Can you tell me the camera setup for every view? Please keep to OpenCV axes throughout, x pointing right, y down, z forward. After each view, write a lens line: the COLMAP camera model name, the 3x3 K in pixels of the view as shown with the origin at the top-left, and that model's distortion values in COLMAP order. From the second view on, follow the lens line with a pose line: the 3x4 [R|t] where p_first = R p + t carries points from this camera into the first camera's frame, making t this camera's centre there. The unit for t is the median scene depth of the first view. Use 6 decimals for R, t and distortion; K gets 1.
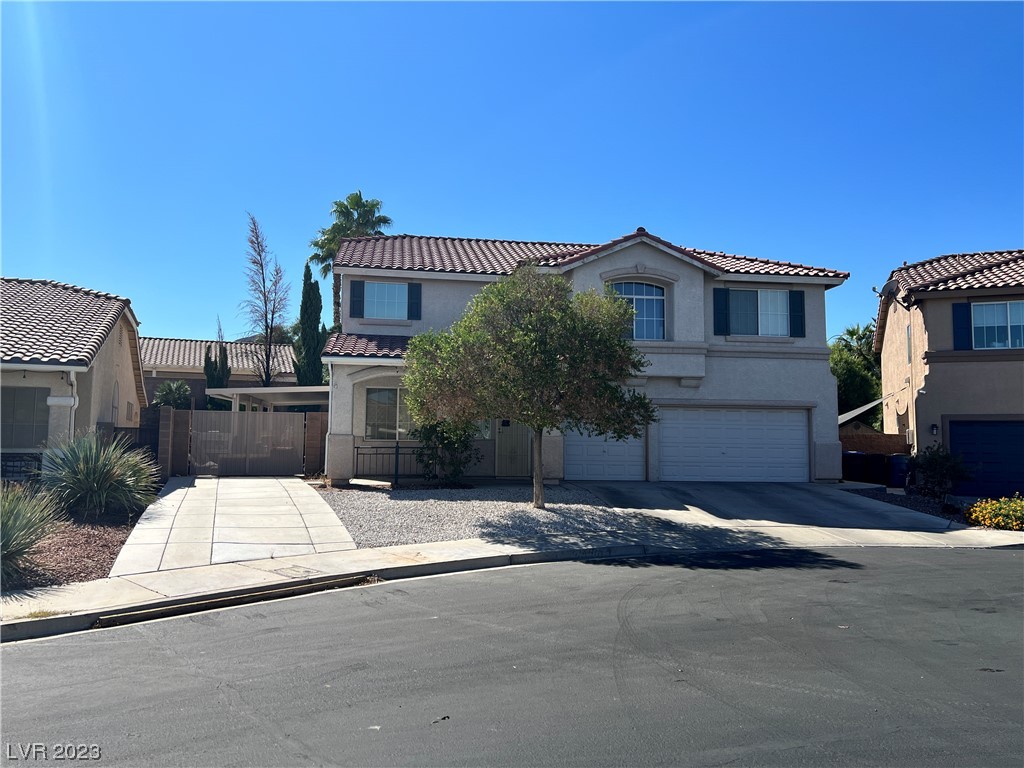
lens RADIAL K [[763.4, 0, 519.8], [0, 763.4, 388.7], [0, 0, 1]] dist [0.058602, -0.067564]
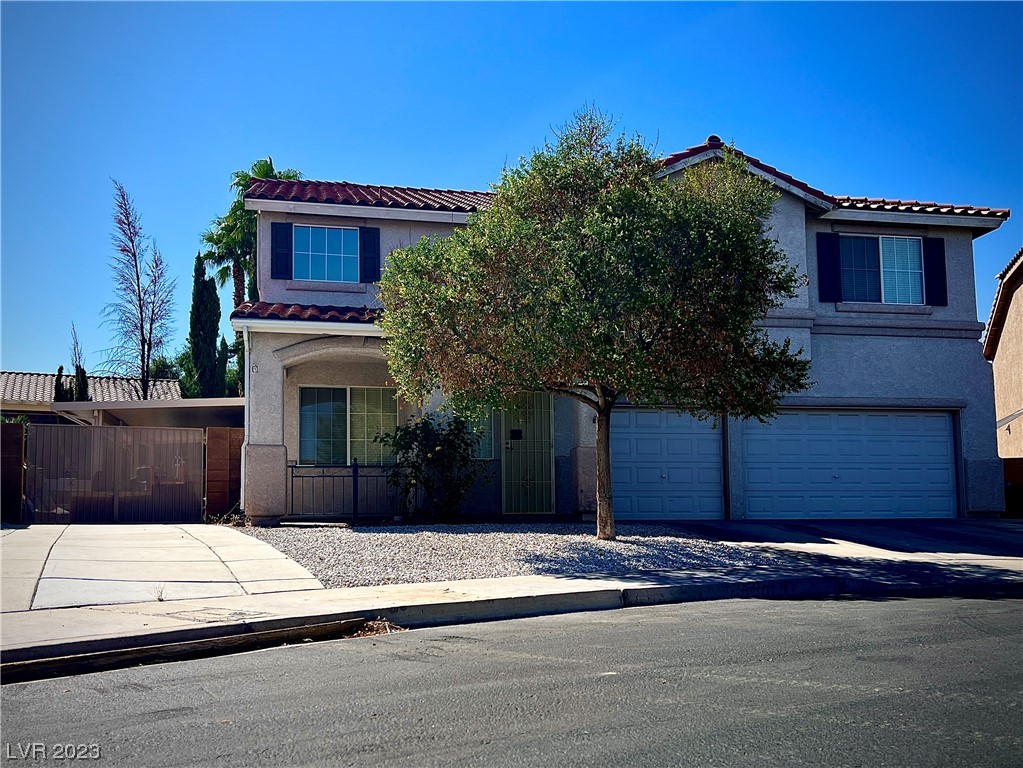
lens RADIAL K [[762.6, 0, 446.0], [0, 762.6, 524.0], [0, 0, 1]] dist [0.058602, -0.067564]
pose [[0.998405, -0.016621, 0.053949, -0.112956], [0.016819, 0.999853, -0.003219, 0.121102], [-0.053887, 0.004121, 0.998539, 0.340752]]
